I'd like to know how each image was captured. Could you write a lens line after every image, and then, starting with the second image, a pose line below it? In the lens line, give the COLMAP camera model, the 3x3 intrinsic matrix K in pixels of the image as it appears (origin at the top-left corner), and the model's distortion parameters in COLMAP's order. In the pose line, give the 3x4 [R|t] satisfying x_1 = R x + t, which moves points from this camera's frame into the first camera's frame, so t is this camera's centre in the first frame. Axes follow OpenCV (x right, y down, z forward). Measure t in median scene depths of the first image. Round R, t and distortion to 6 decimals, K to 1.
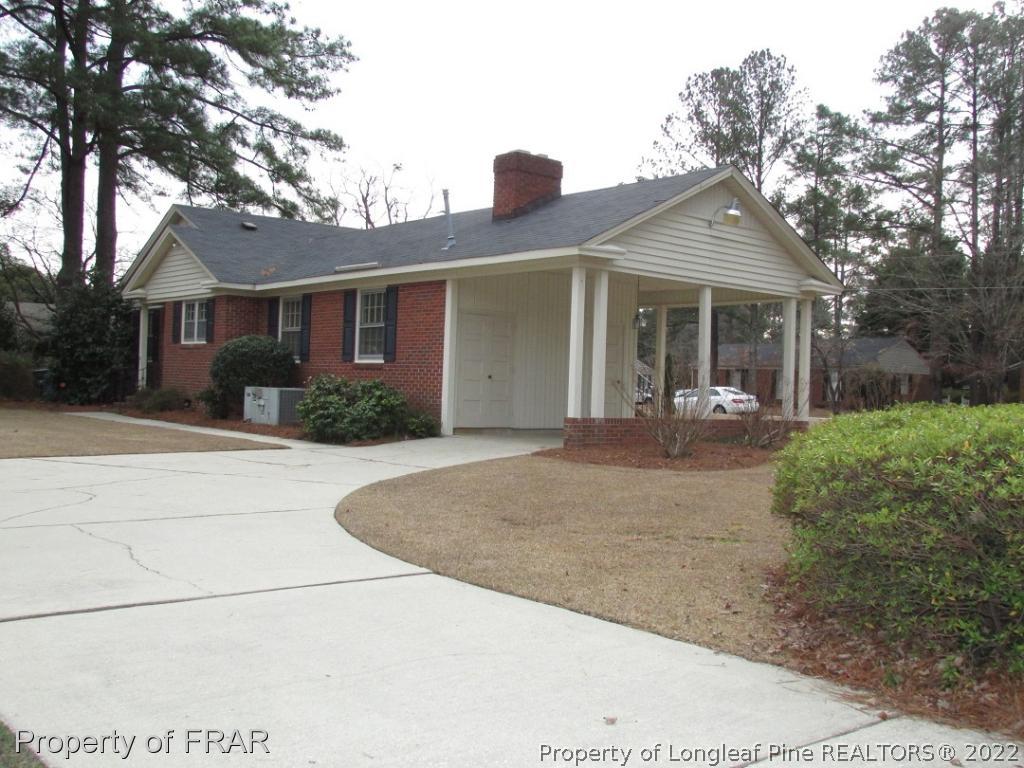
lens RADIAL K [[1067.2, 0, 512.0], [0, 1067.2, 384.0], [0, 0, 1]] dist [-0.077525, 0.191653]
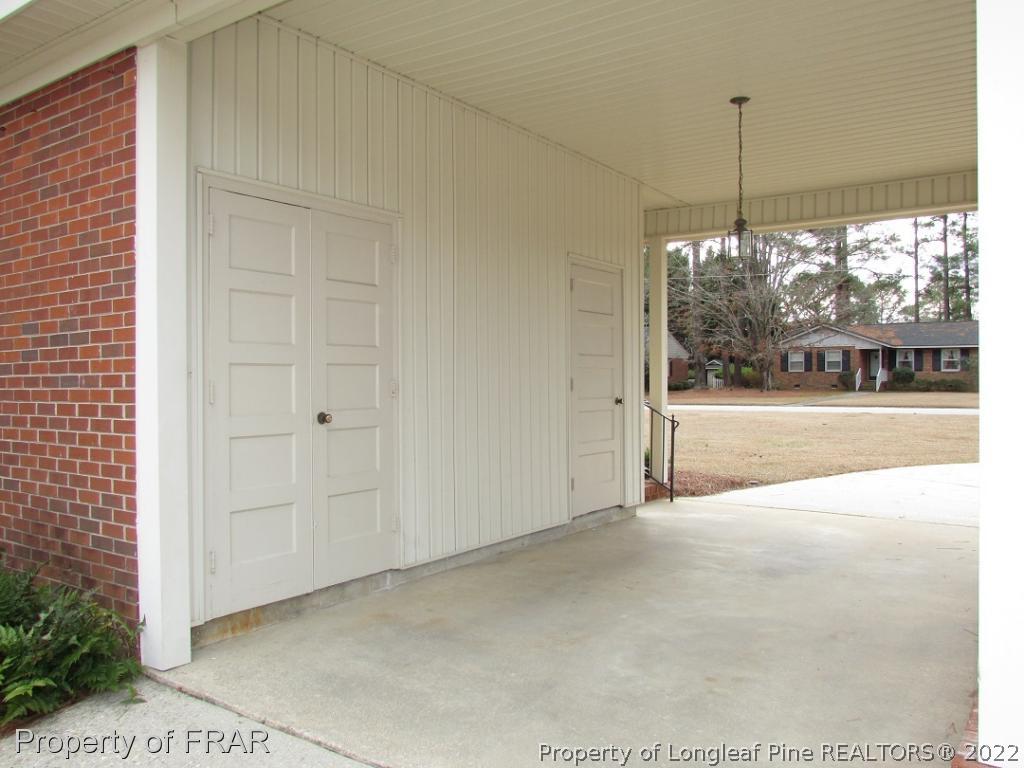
lens RADIAL K [[820.6, 0, 512.0], [0, 820.6, 384.0], [0, 0, 1]] dist [-0.010063, -0.005630]
pose [[0.970284, -0.041916, 0.238312, -0.024648], [0.038132, 0.999063, 0.020470, -0.019378], [-0.238947, -0.010774, 0.970973, 0.788811]]
